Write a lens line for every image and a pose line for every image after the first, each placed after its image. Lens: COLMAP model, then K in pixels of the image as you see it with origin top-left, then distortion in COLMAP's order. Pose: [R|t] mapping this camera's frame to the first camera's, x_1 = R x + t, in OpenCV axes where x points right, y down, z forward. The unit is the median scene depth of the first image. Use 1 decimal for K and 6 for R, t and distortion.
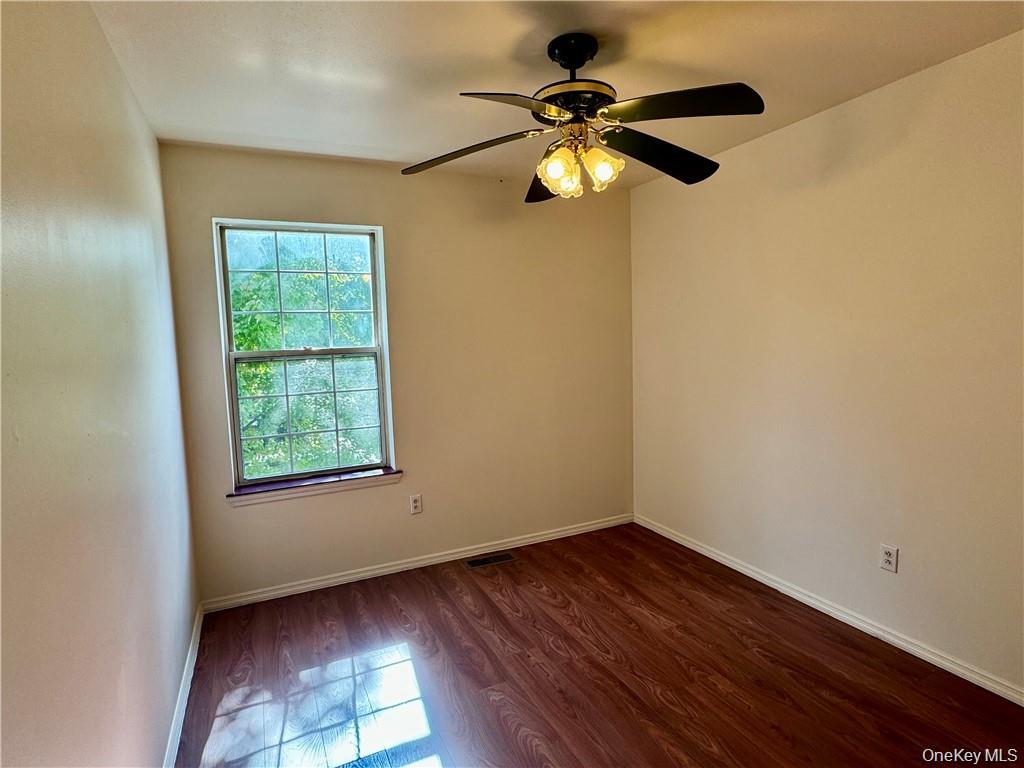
lens RADIAL K [[539.9, 0, 513.0], [0, 539.9, 390.9], [0, 0, 1]] dist [0.007951, 0.001464]
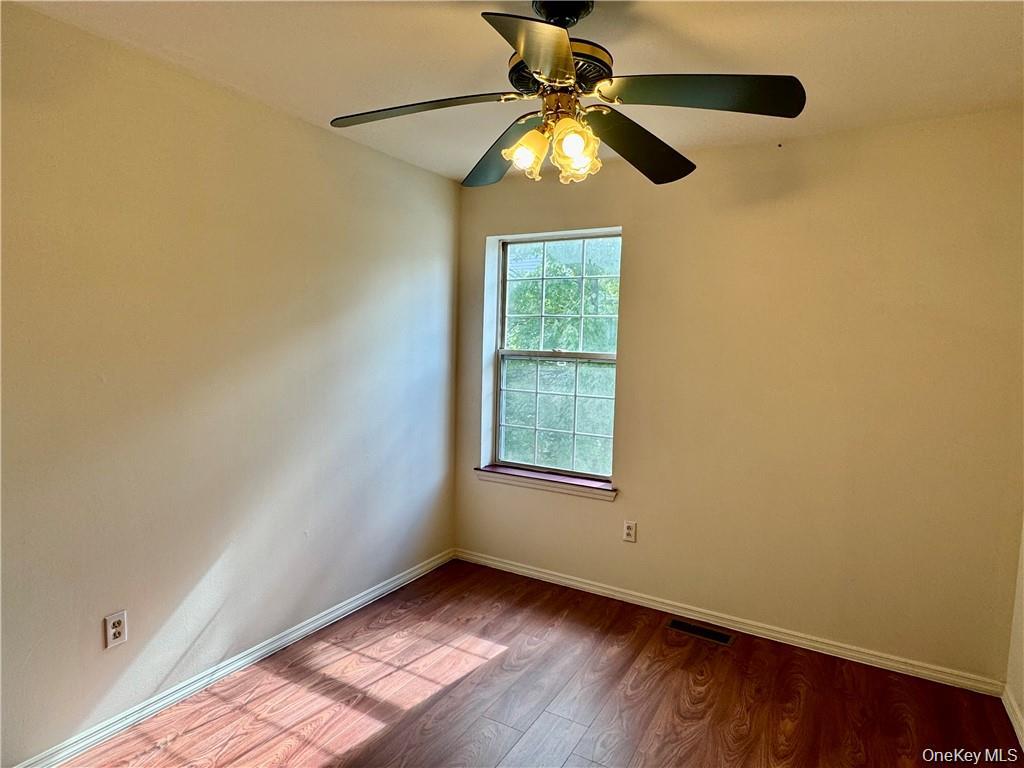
lens RADIAL K [[604.2, 0, 512.6], [0, 604.2, 384.6], [0, 0, 1]] dist [0.003059, 0.002160]
pose [[0.567488, 0.118885, -0.814754, 0.525263], [-0.127054, 0.990313, 0.056007, -0.067277], [0.813520, 0.071734, 0.577096, 0.253914]]
